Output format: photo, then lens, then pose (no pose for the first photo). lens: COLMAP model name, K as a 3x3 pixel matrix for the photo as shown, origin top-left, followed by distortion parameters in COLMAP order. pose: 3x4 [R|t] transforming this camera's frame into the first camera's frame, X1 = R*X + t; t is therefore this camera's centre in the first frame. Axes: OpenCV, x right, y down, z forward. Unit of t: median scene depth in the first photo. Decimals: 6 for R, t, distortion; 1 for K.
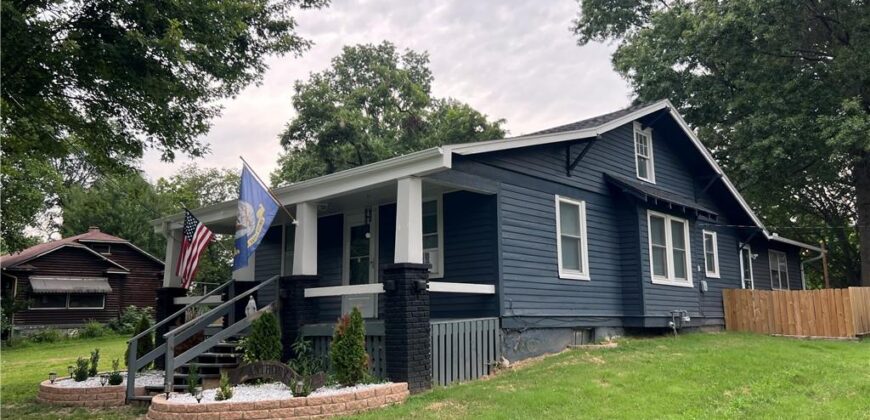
lens RADIAL K [[622.5, 0, 421.3], [0, 622.5, 223.7], [0, 0, 1]] dist [0.061080, -0.002912]
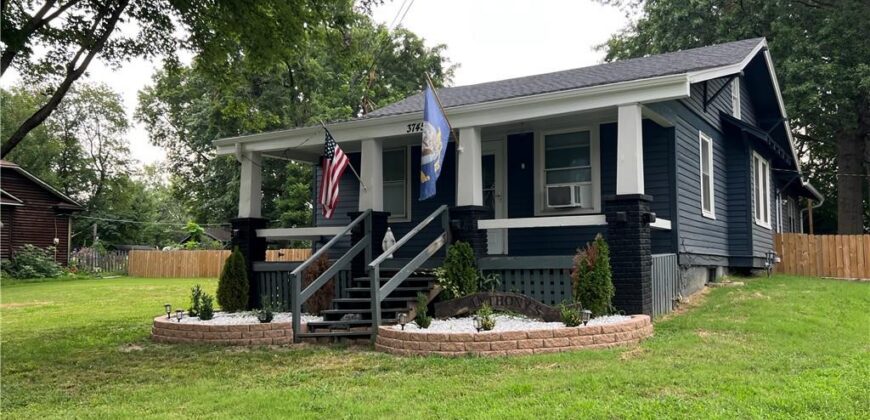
lens RADIAL K [[704.7, 0, 435.0], [0, 704.7, 210.0], [0, 0, 1]] dist [0.101297, -0.000466]
pose [[0.978256, 0.024656, 0.205932, -0.418101], [-0.038459, 0.997254, 0.063293, 0.021830], [-0.203806, -0.069837, 0.976517, -0.015482]]
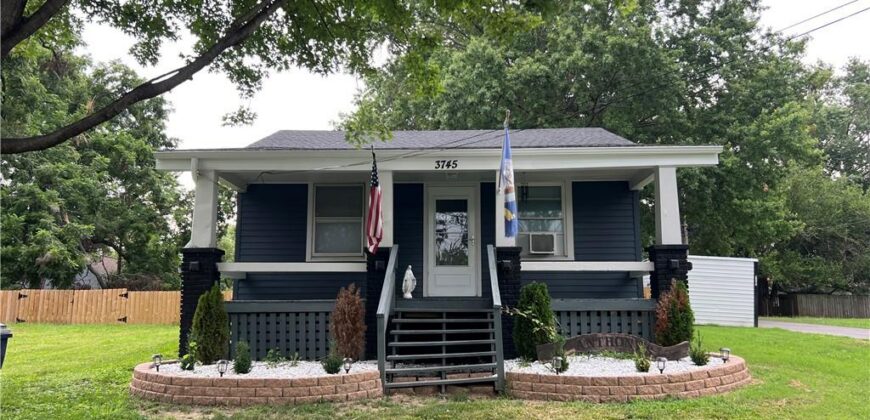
lens RADIAL K [[622.5, 0, 421.3], [0, 622.5, 223.7], [0, 0, 1]] dist [0.061080, -0.002912]
pose [[0.752581, 0.102712, 0.650440, -0.824528], [-0.107313, 0.993686, -0.032750, 0.083542], [-0.649697, -0.045153, 0.758851, 0.340944]]
